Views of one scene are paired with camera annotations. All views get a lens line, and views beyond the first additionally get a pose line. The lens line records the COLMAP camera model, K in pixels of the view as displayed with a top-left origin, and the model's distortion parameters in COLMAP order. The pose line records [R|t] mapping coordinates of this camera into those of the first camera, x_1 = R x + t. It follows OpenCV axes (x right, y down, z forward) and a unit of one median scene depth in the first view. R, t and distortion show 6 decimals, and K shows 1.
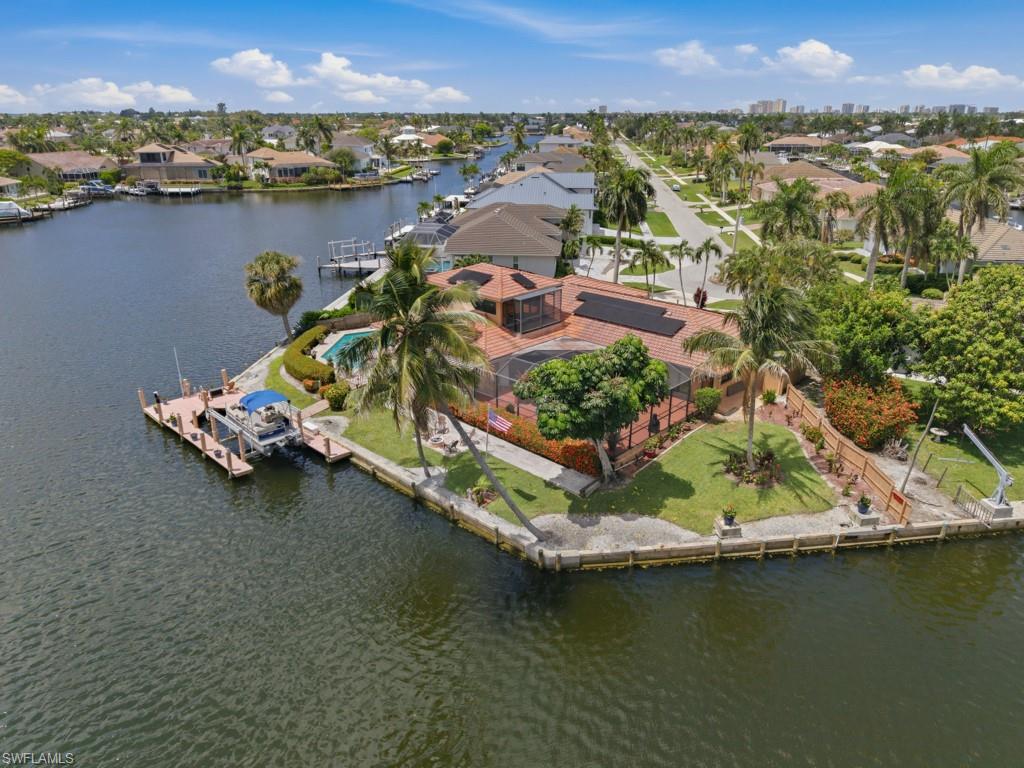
lens RADIAL K [[686.8, 0, 512.0], [0, 686.8, 384.0], [0, 0, 1]] dist [0.011385, -0.001588]
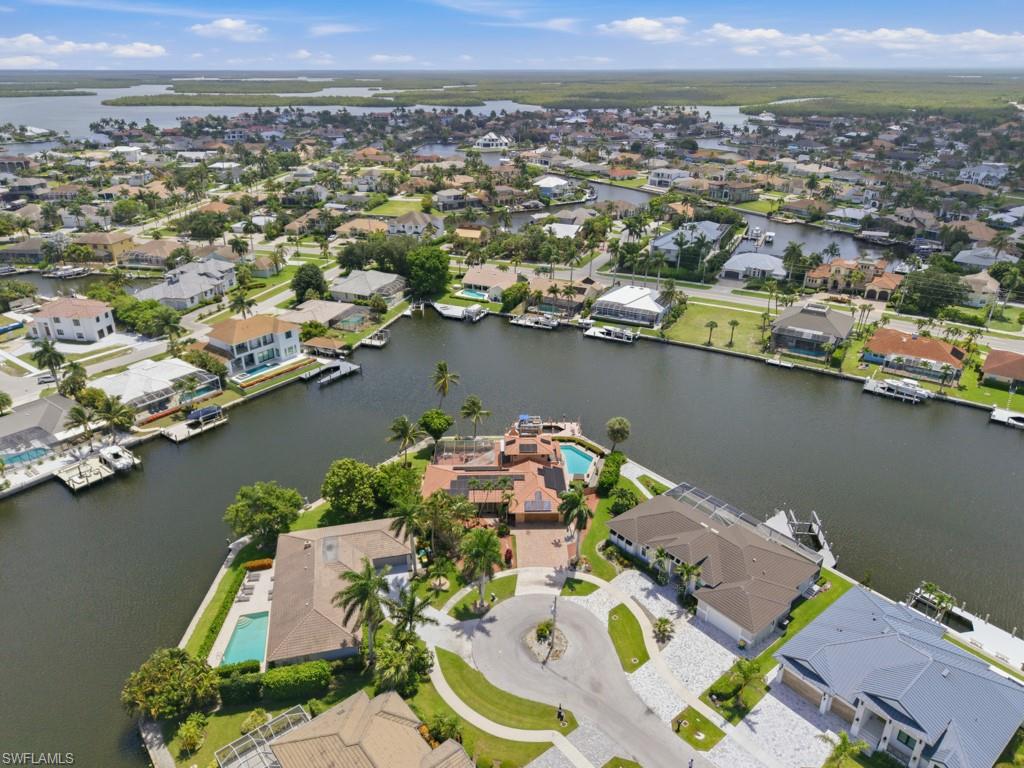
lens RADIAL K [[700.4, 0, 512.0], [0, 700.4, 384.0], [0, 0, 1]] dist [0.062479, -0.001466]
pose [[-0.704557, 0.299632, -0.643289, 2.004881], [-0.256191, 0.737963, 0.624321, -2.413484], [0.661790, 0.604674, -0.443174, 2.538885]]
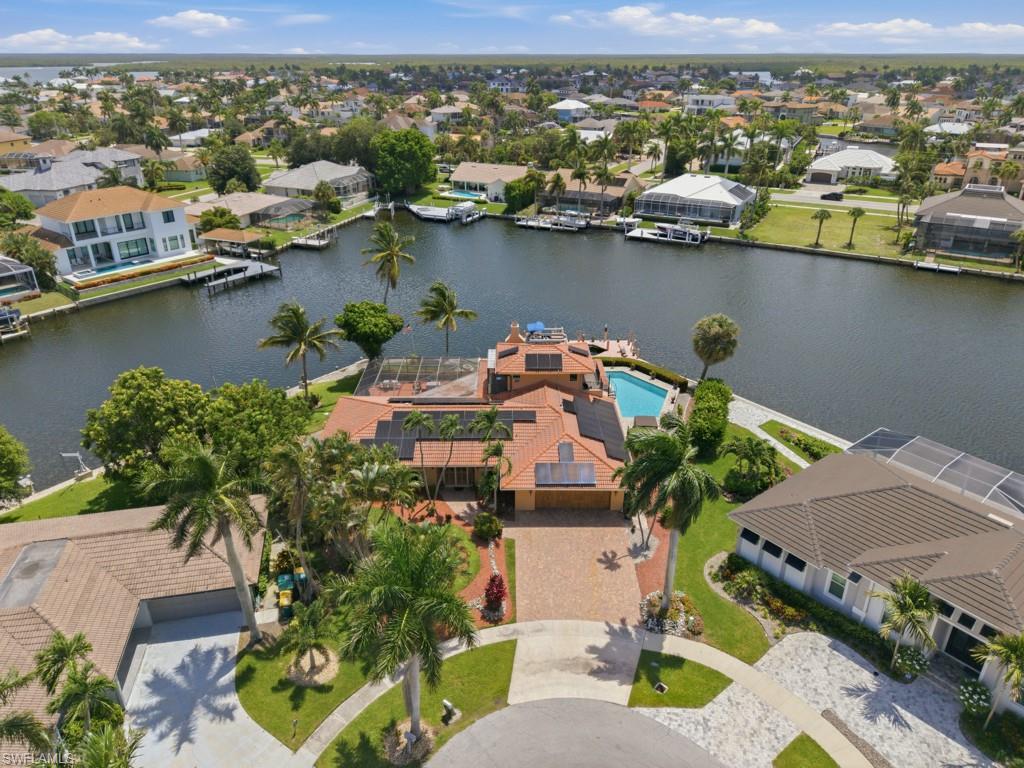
lens RADIAL K [[701.5, 0, 512.0], [0, 701.5, 384.0], [0, 0, 1]] dist [0.005614, 0.004297]
pose [[-0.717259, 0.301390, -0.628255, 1.040601], [-0.249966, 0.730317, 0.635731, -1.169723], [0.650428, 0.613026, -0.448489, 2.039255]]
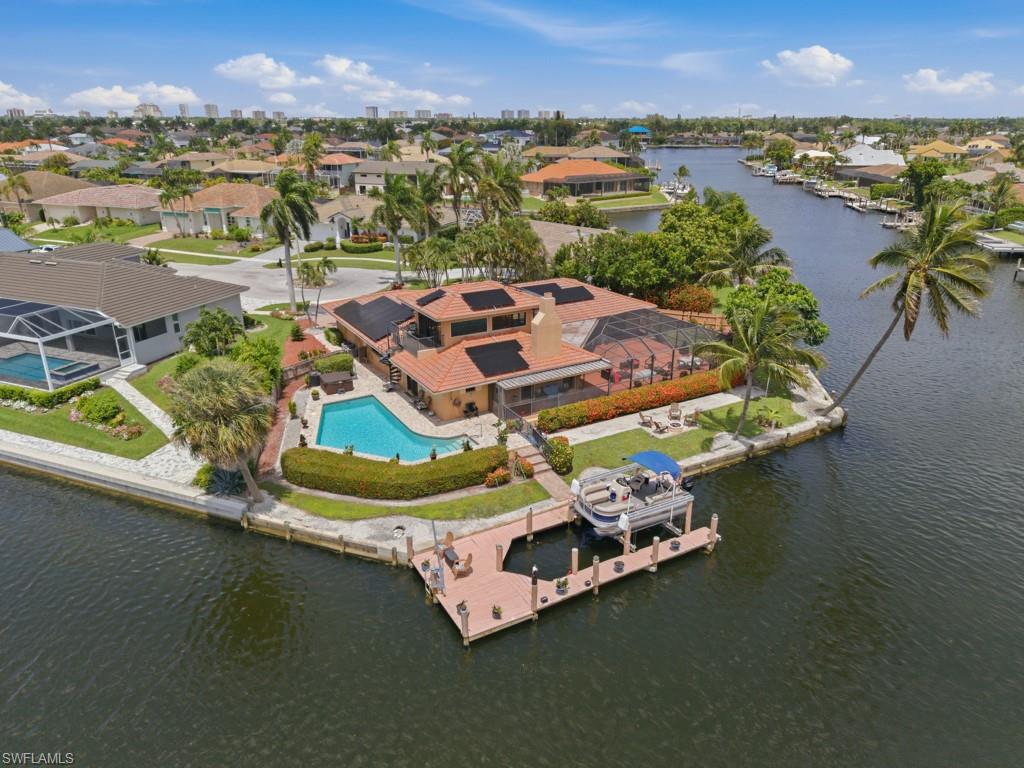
lens RADIAL K [[686.8, 0, 512.0], [0, 686.8, 384.0], [0, 0, 1]] dist [0.011385, -0.001588]
pose [[0.267225, -0.339563, 0.901825, -1.168533], [0.343780, 0.907871, 0.239971, -0.335547], [-0.900225, 0.245903, 0.359341, 0.867635]]
